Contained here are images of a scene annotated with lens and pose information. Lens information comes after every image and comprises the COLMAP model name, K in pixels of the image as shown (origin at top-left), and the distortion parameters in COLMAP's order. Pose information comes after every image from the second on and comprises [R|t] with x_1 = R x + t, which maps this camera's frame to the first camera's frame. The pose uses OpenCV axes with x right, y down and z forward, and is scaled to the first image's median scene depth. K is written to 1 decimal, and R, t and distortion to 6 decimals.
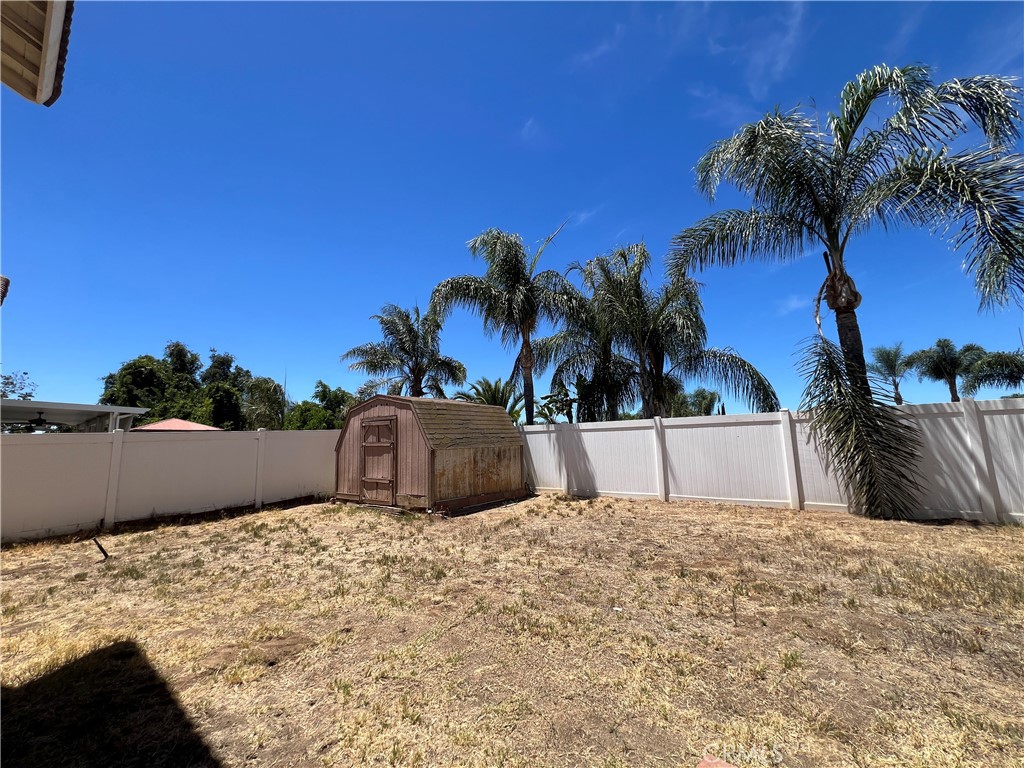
lens RADIAL K [[409.4, 0, 511.8], [0, 409.4, 382.2], [0, 0, 1]] dist [-0.000160, 0.000261]
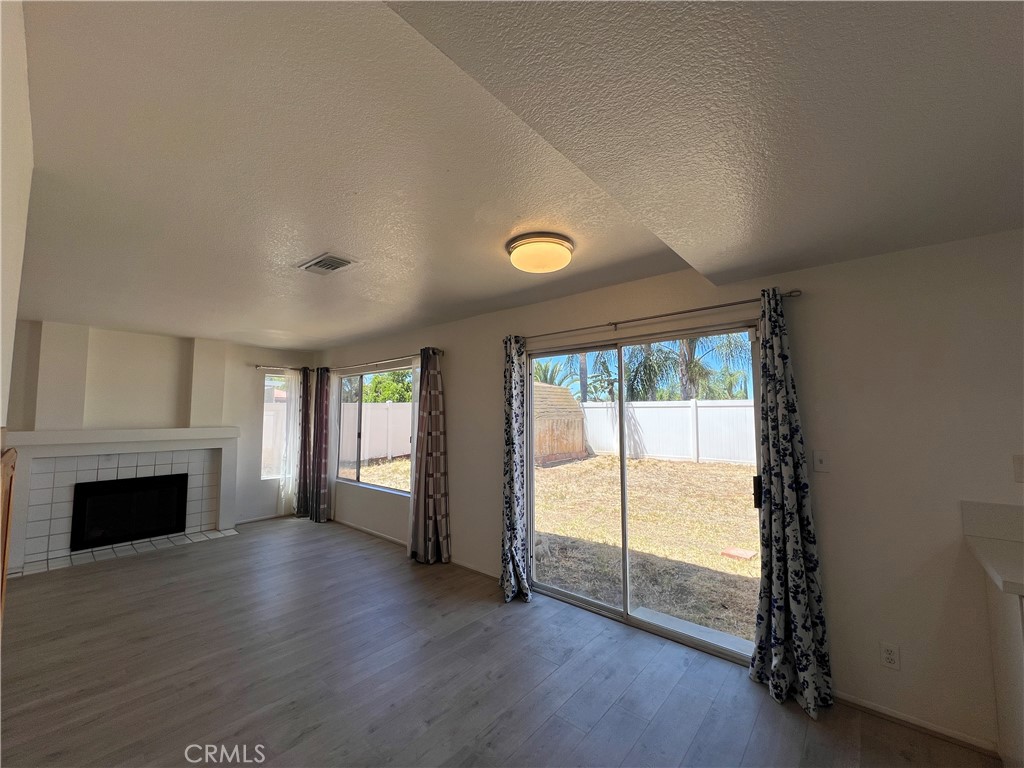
lens RADIAL K [[409.2, 0, 511.5], [0, 409.2, 385.0], [0, 0, 1]] dist [0.001333, 0.000004]
pose [[0.998879, 0.020633, -0.042615, -0.158292], [-0.017144, 0.996593, 0.080676, -0.052039], [0.044134, -0.079854, 0.995829, -0.299638]]
